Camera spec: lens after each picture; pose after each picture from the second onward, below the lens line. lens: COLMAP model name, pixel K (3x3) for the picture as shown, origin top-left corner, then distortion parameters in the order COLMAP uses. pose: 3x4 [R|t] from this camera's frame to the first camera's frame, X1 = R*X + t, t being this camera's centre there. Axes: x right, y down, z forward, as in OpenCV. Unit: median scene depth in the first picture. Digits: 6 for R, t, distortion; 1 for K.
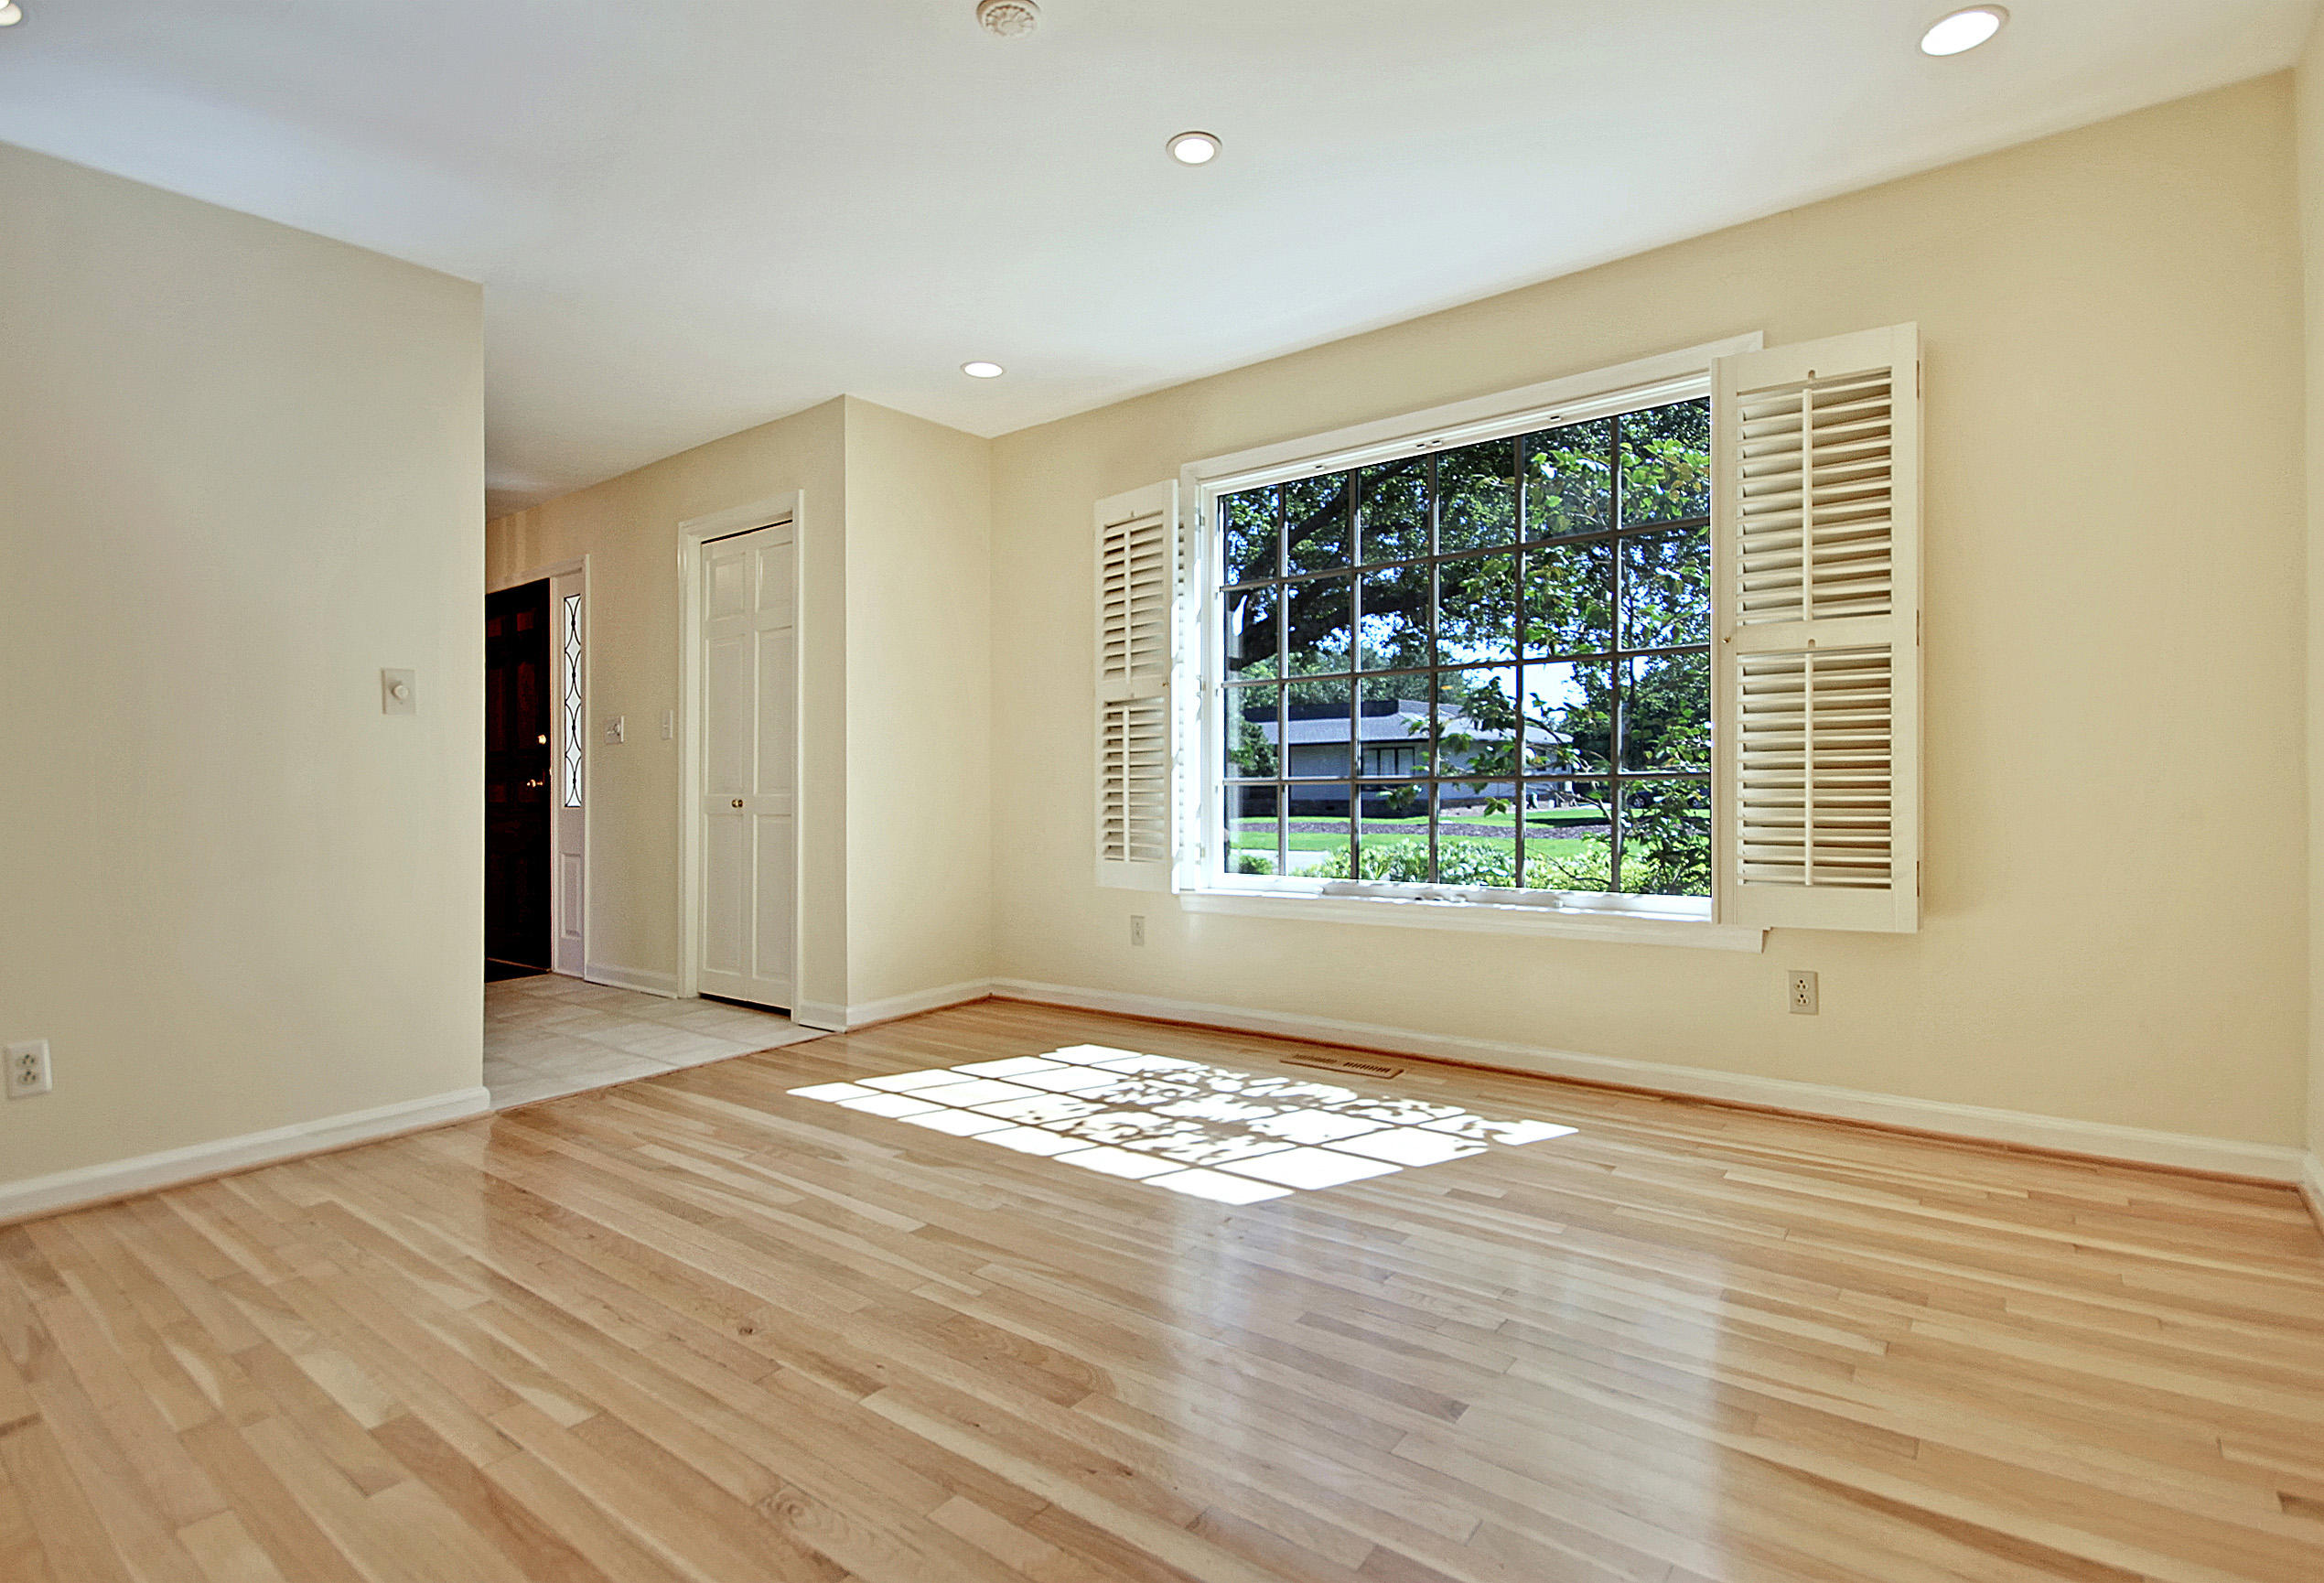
lens RADIAL K [[1119.2, 0, 1161.5], [0, 1119.2, 788.3], [0, 0, 1]] dist [0.004562, -0.006807]
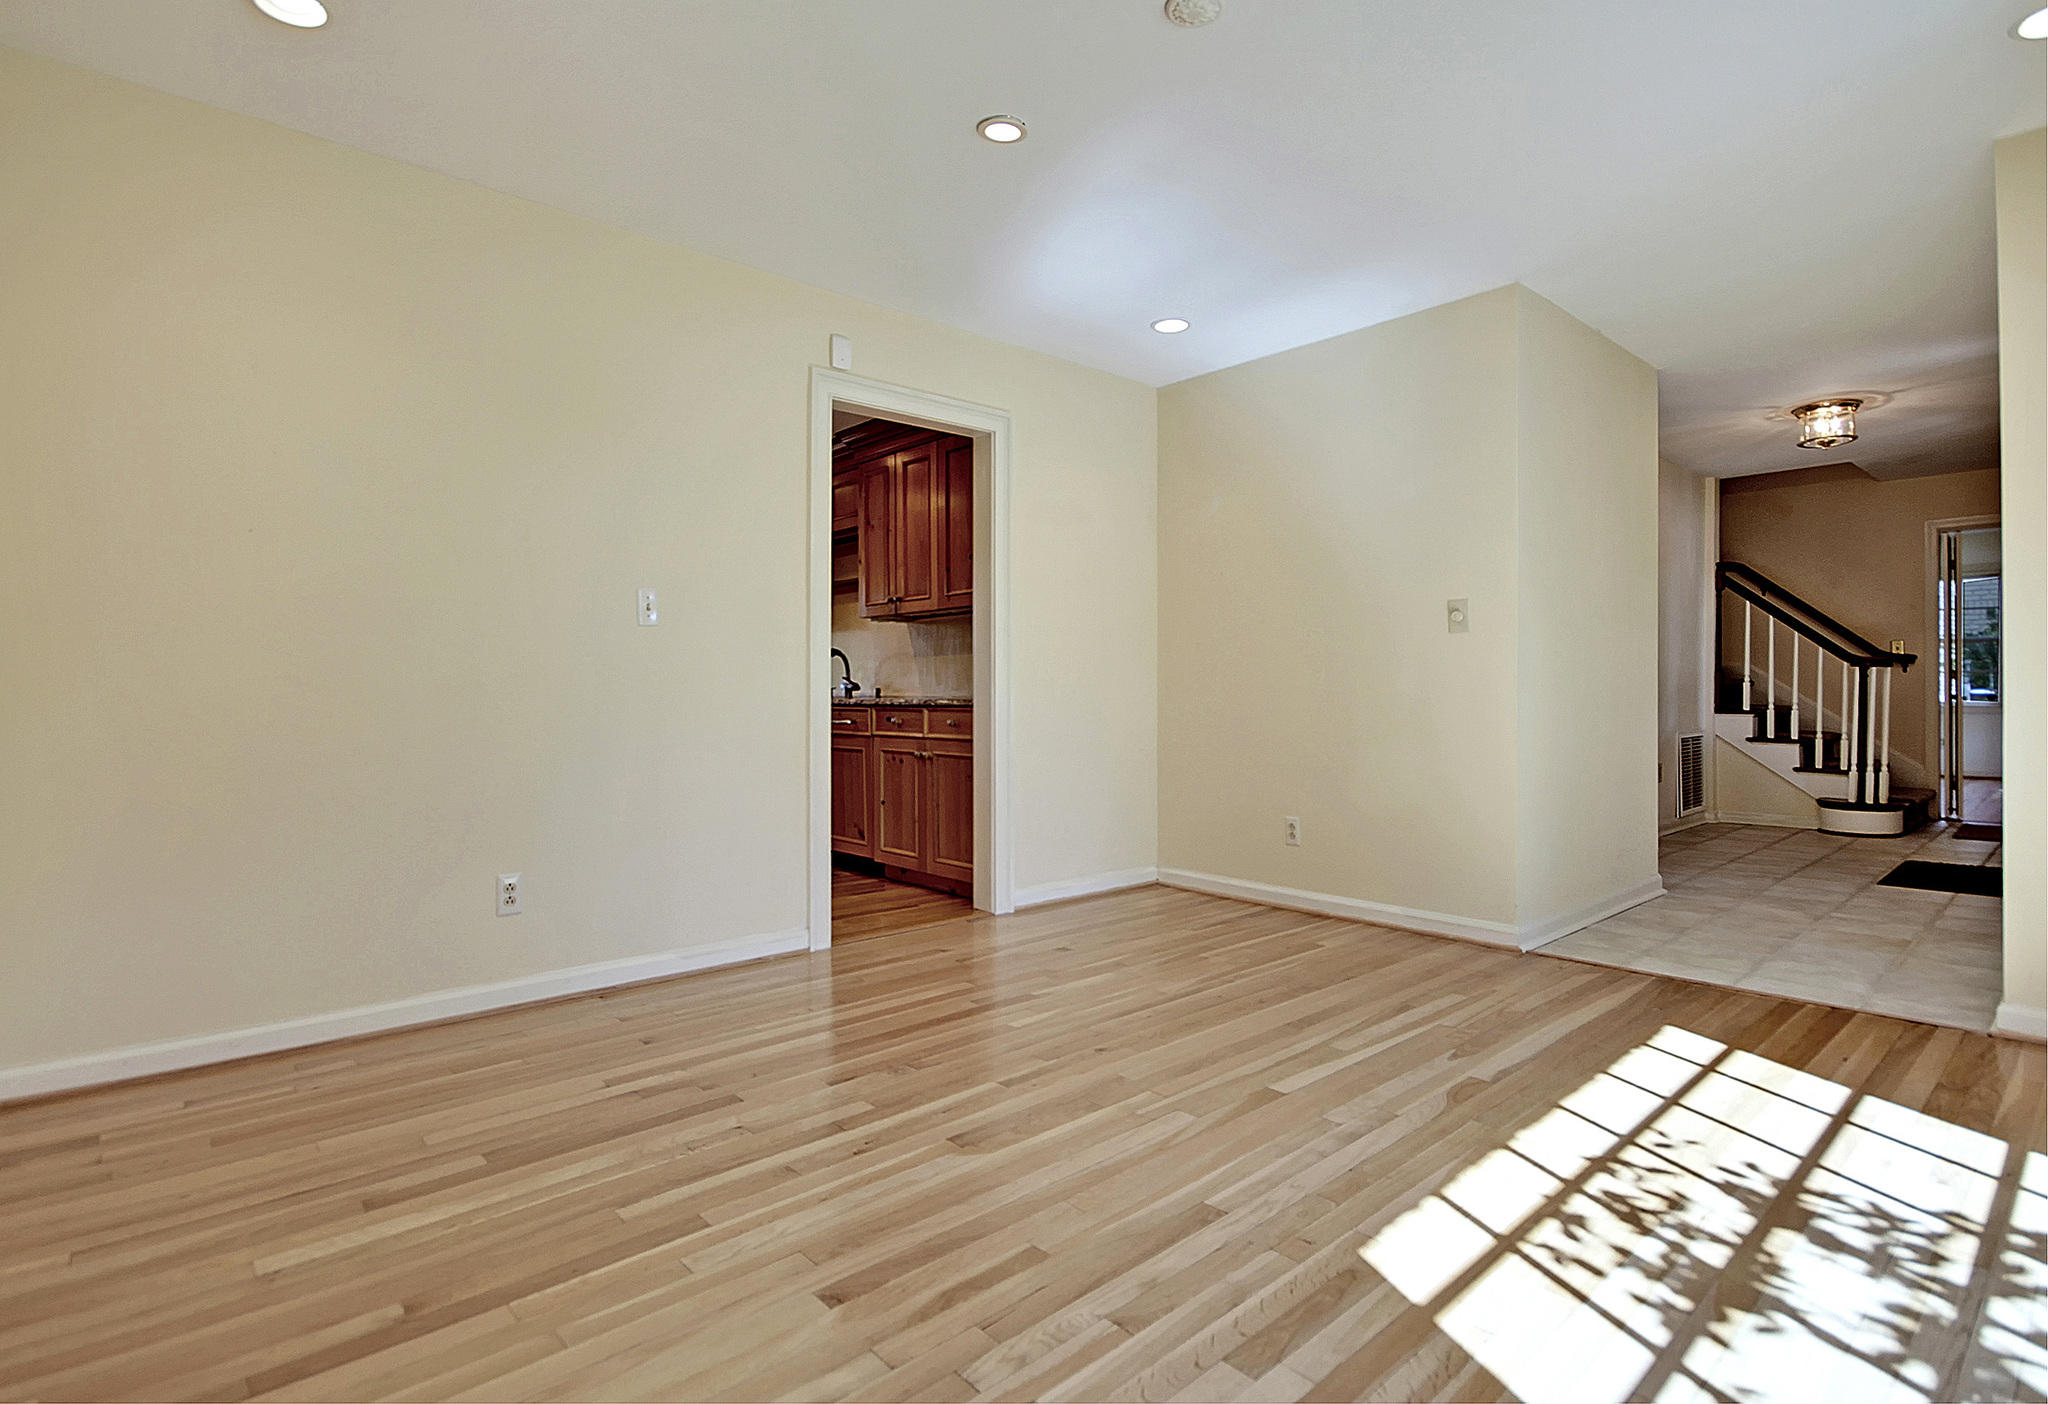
lens RADIAL K [[986.2, 0, 1021.1], [0, 986.2, 695.8], [0, 0, 1]] dist [0.004562, -0.006807]
pose [[-0.171388, 0.021032, -0.984979, 0.612076], [-0.001701, 0.999764, 0.021644, -0.010819], [0.985202, 0.005385, -0.171312, 0.728934]]
